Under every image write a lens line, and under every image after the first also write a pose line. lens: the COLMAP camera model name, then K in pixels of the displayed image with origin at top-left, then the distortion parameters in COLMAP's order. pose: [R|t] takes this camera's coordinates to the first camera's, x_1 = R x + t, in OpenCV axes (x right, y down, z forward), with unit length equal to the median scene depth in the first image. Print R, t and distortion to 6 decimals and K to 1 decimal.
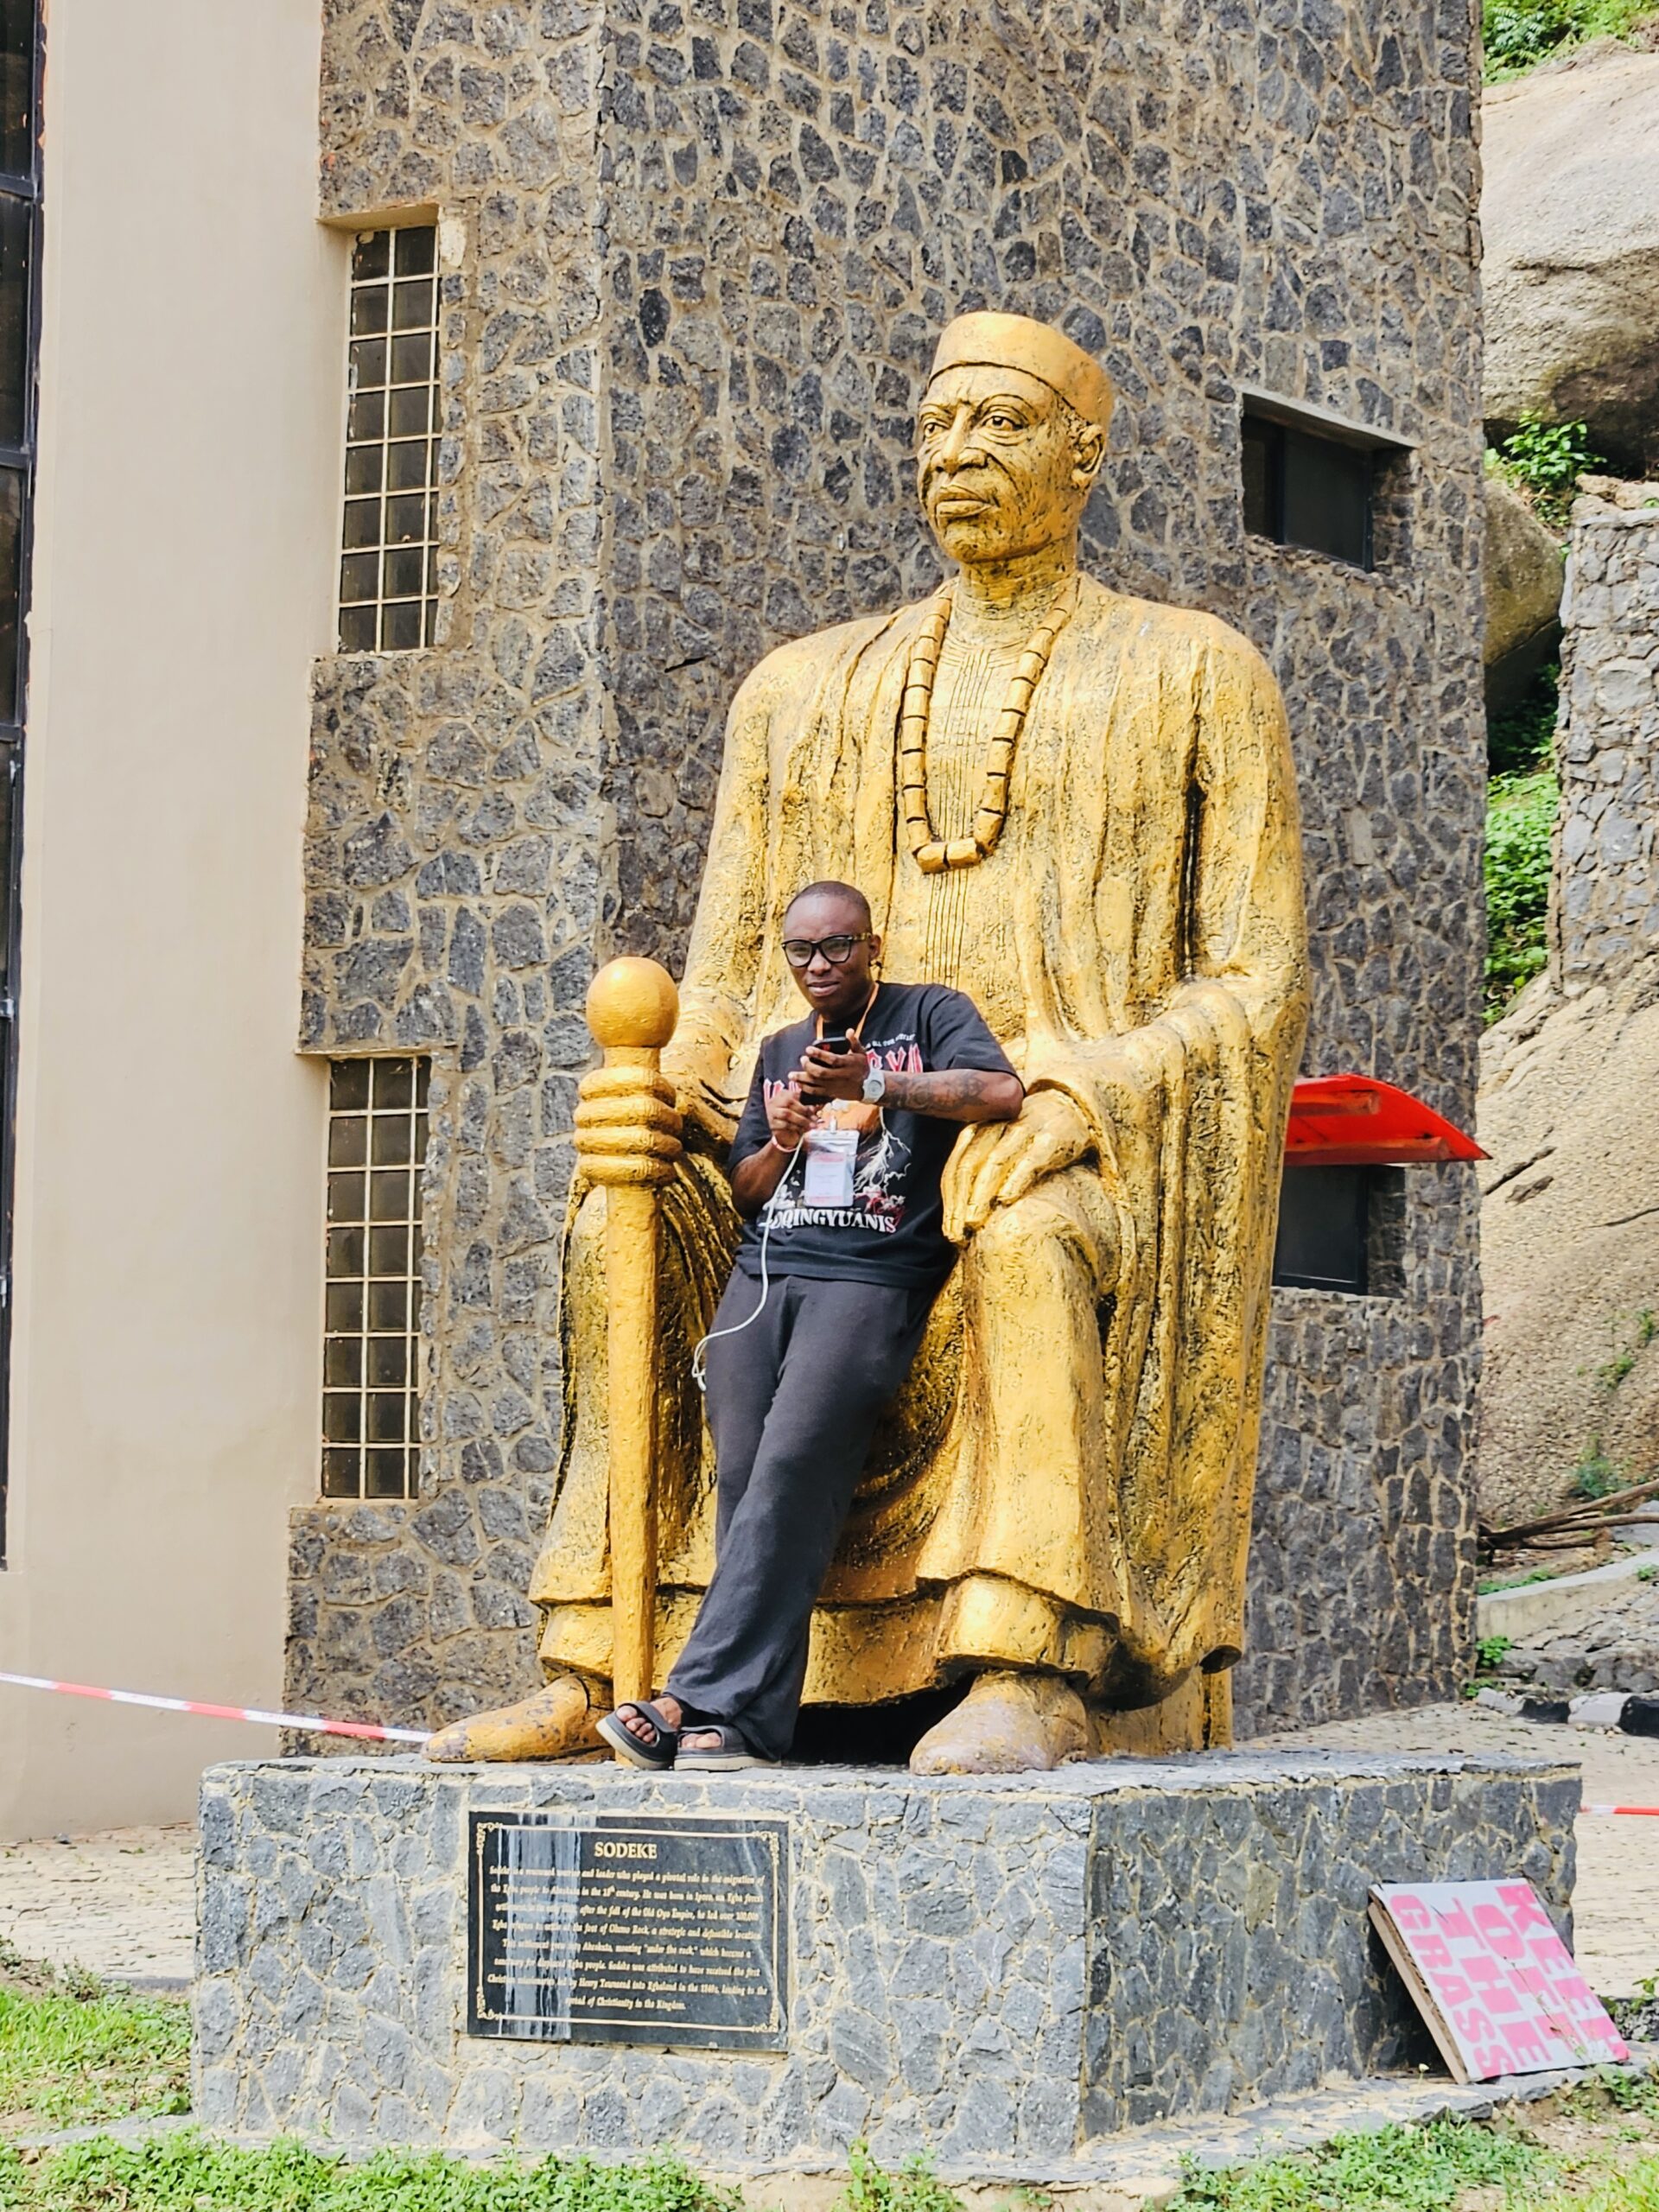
lens RADIAL K [[6452.6, 0, 829.5], [0, 6452.6, 1106.0], [0, 0, 1]] dist [-0.909244, 15.204946]
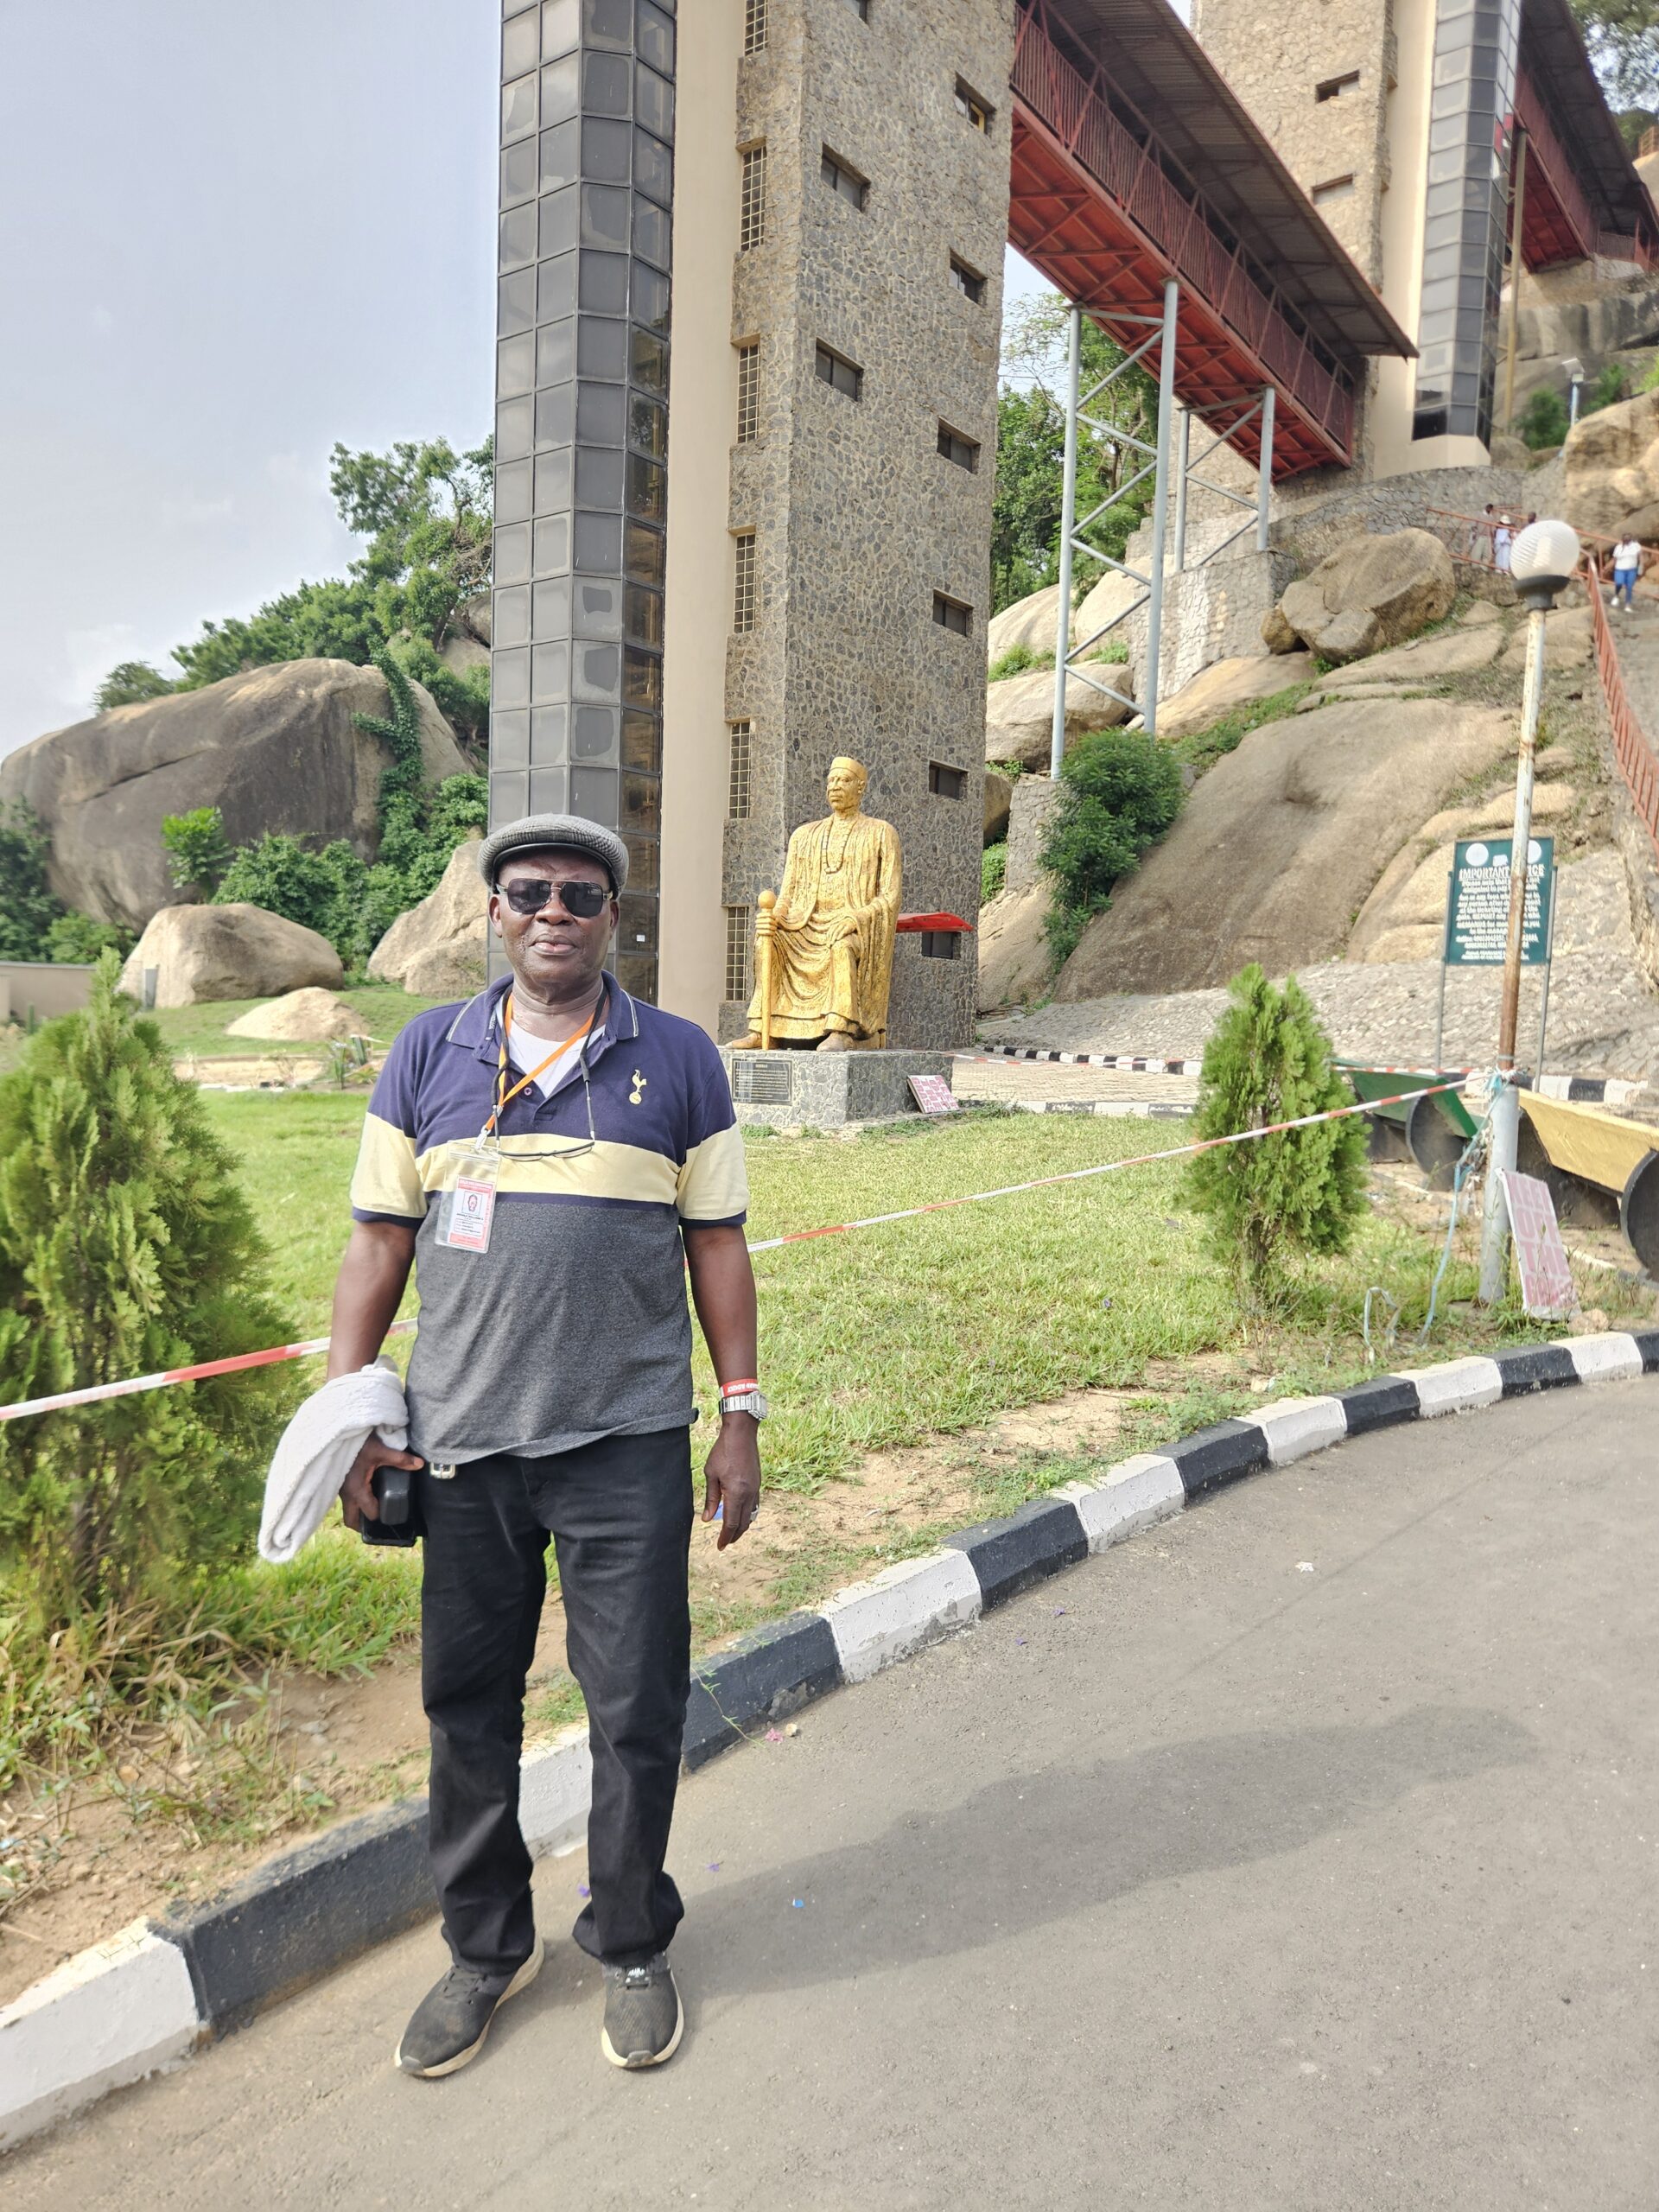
lens RADIAL K [[1483.7, 0, 821.4], [0, 1483.7, 1119.3], [0, 0, 1]] dist [0.089350, -0.083528]
pose [[0.999330, 0.014097, -0.033773, 0.030544], [-0.009349, 0.990550, 0.136833, -0.002950], [0.035382, -0.136425, 0.990018, -0.102592]]
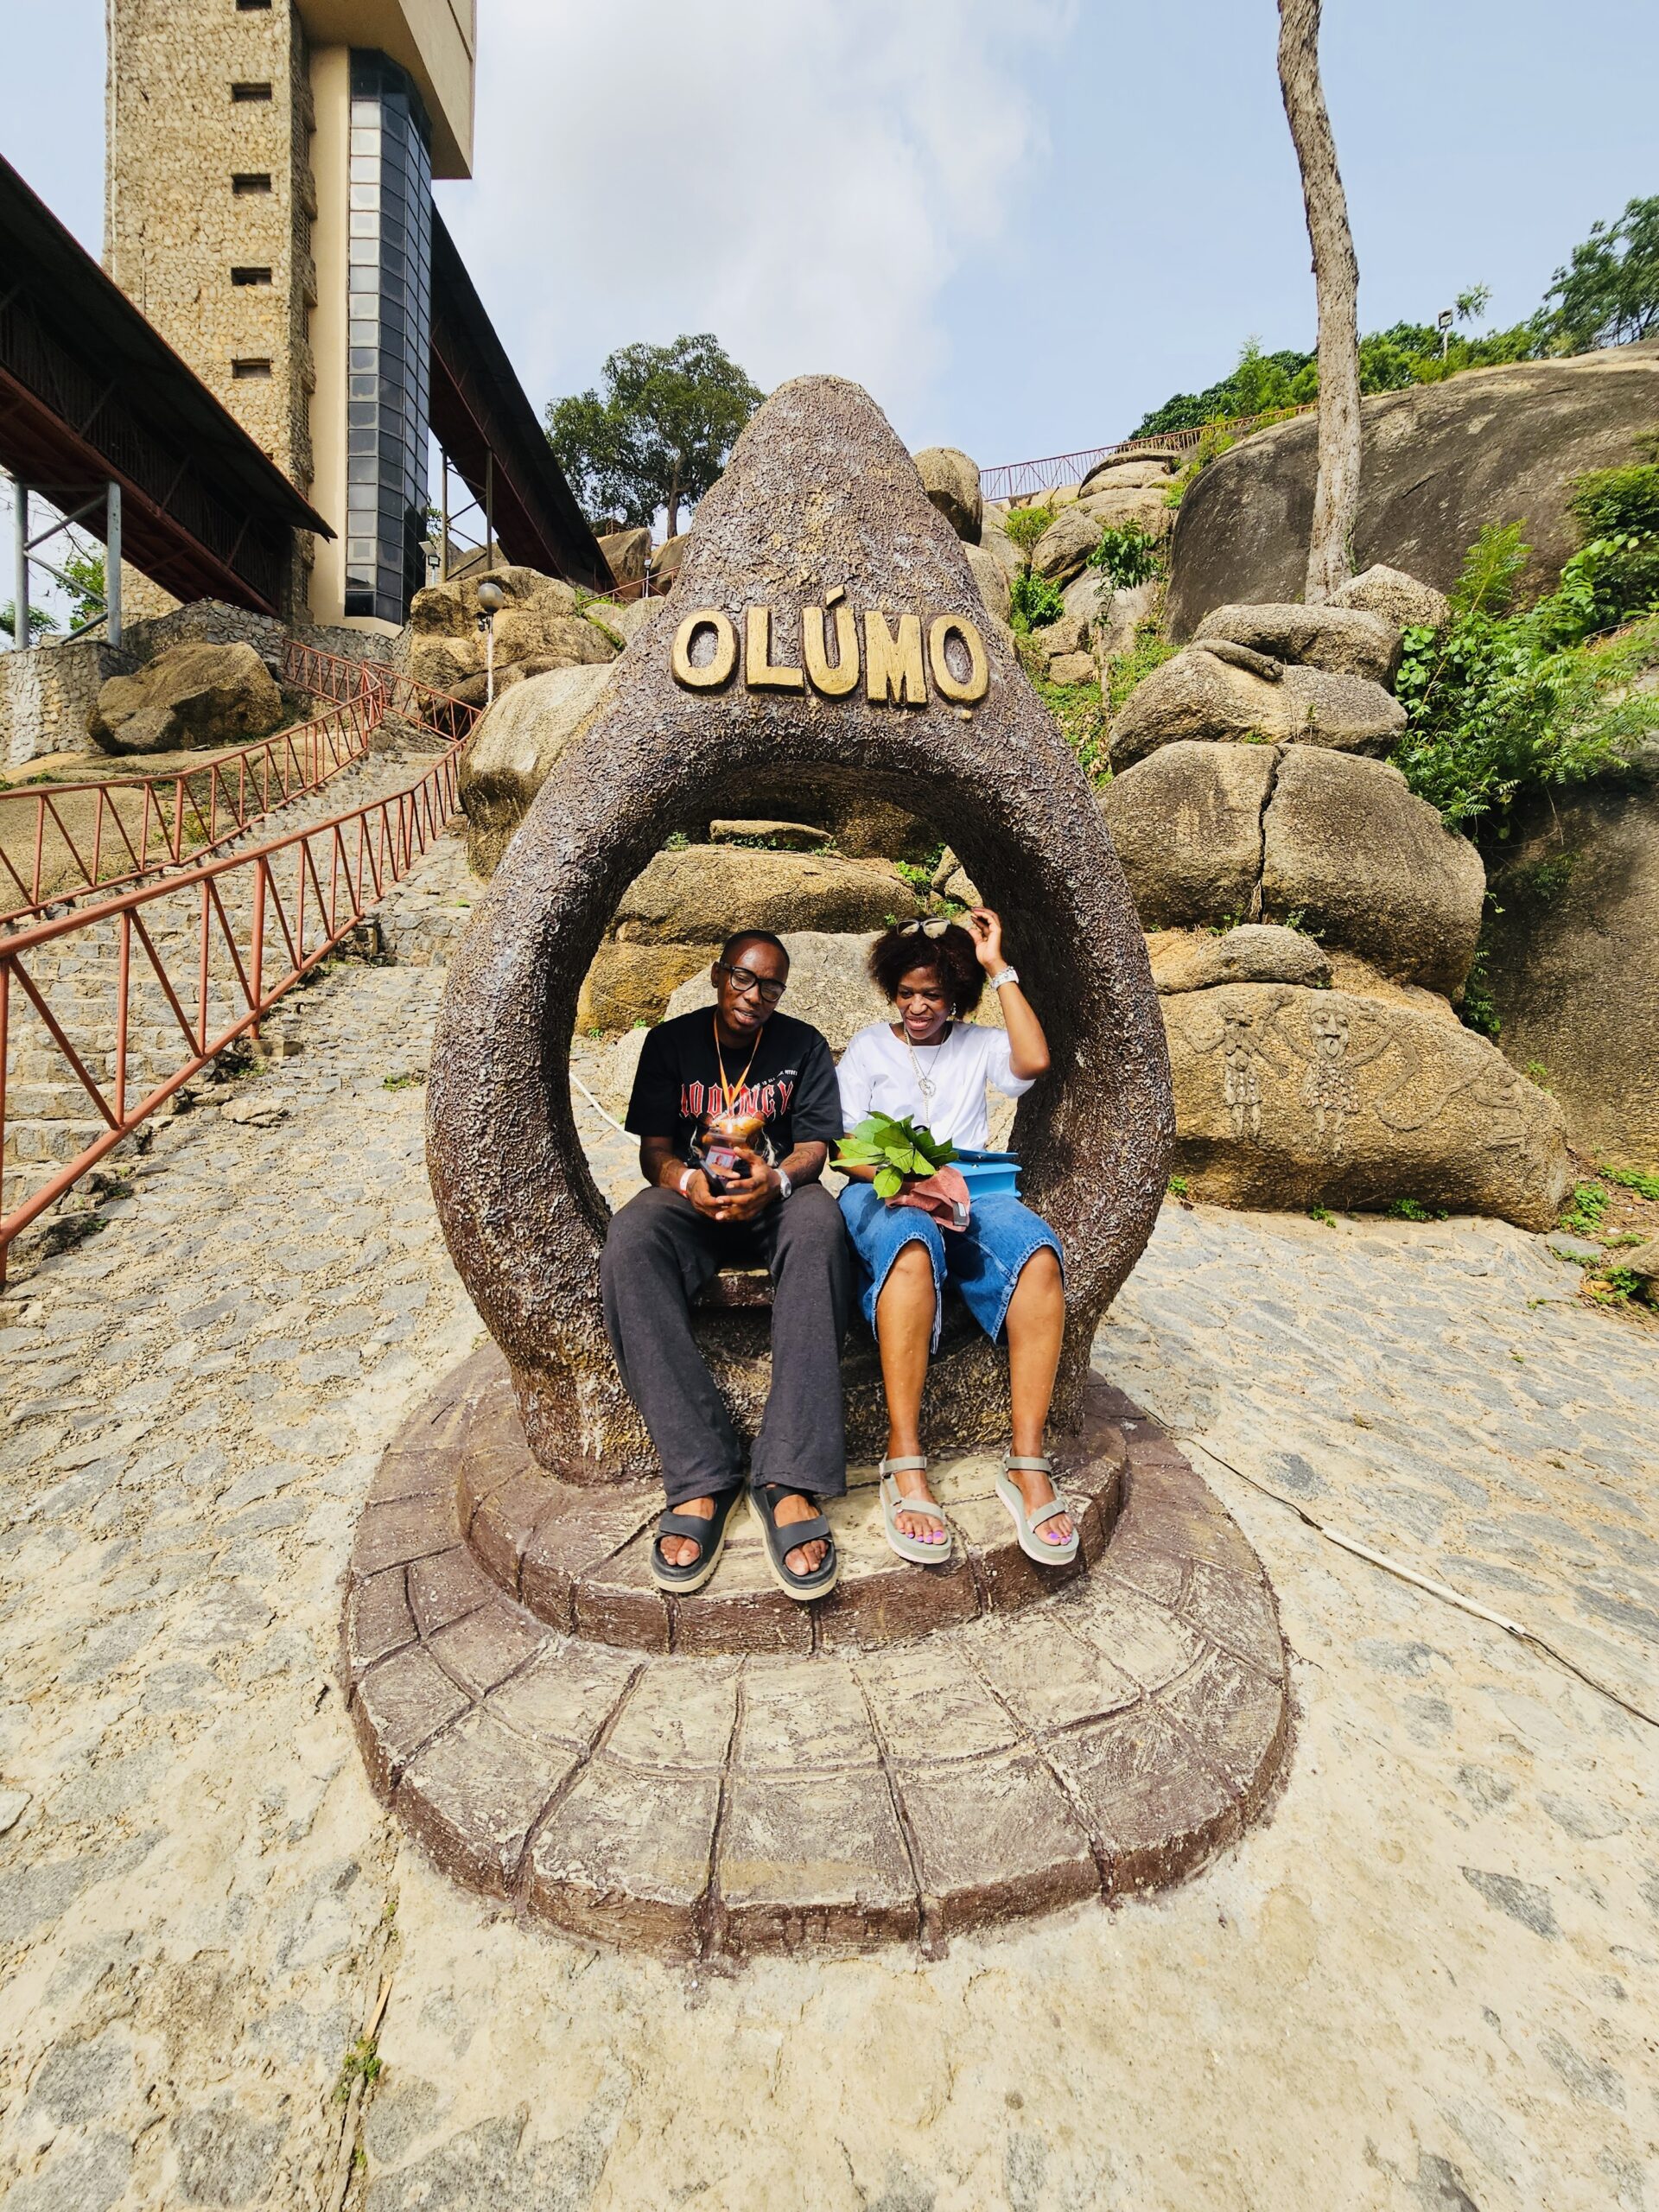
lens RADIAL K [[920.0, 0, 829.5], [0, 920.0, 1106.0], [0, 0, 1]] dist [-0.002560, -0.000291]
pose [[0.832425, -0.011119, 0.554026, 0.574539], [-0.037158, 0.996428, 0.075828, -0.033703], [-0.552890, -0.083708, 0.829039, 0.453146]]
